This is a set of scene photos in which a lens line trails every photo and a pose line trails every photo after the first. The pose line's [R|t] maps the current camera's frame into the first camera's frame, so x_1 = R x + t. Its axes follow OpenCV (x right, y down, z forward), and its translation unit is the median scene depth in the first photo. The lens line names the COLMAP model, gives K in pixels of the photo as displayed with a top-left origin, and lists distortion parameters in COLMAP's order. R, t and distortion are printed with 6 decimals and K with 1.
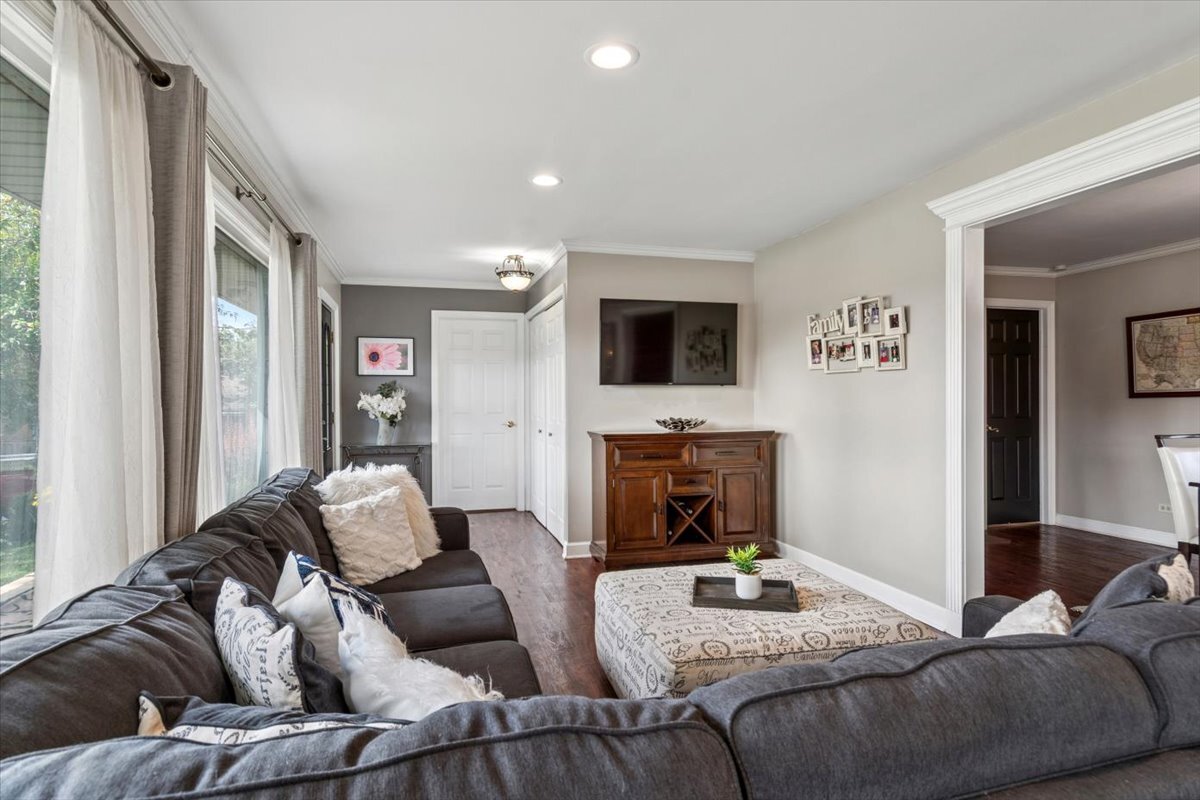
lens RADIAL K [[634.0, 0, 598.8], [0, 634.0, 397.8], [0, 0, 1]] dist [0.000743, -0.000547]
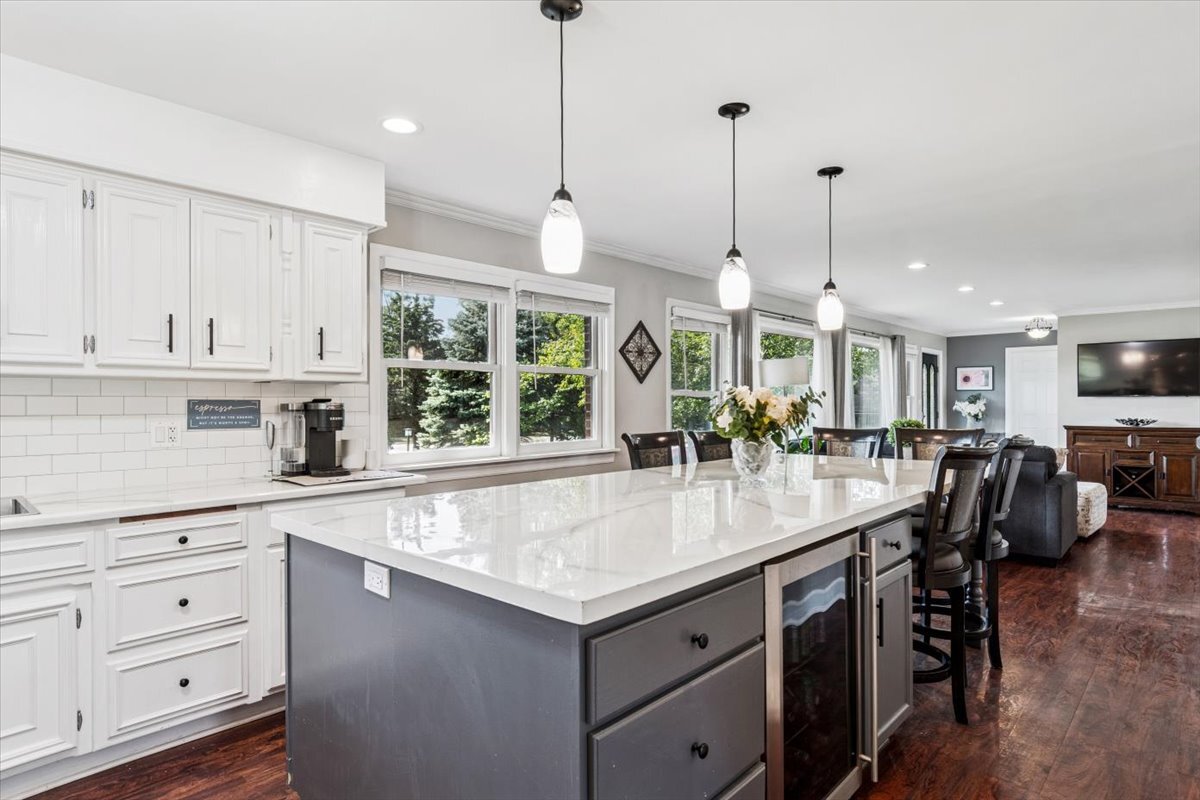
lens RADIAL K [[634.0, 0, 599.9], [0, 634.0, 399.9], [0, 0, 1]] dist [0.000743, -0.000547]
pose [[0.515707, 0.000383, -0.856765, 0.574558], [-0.003415, 0.999993, -0.001608, -0.004245], [0.856758, 0.003755, 0.515705, -0.680471]]
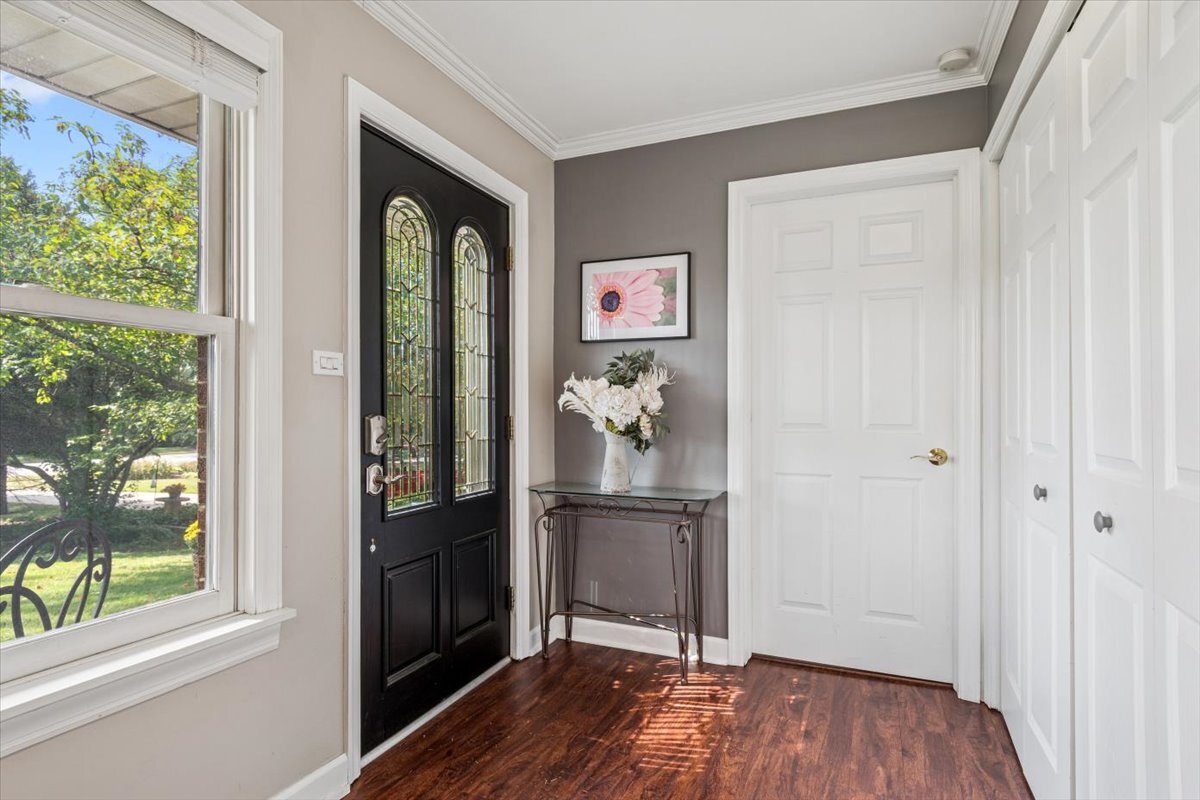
lens RADIAL K [[634.0, 0, 592.7], [0, 634.0, 402.4], [0, 0, 1]] dist [0.000743, -0.000547]
pose [[0.780794, 0.000213, -0.624788, -0.068703], [-0.009179, 0.999896, -0.011129, 0.016391], [0.624721, 0.014424, 0.780715, 0.623547]]
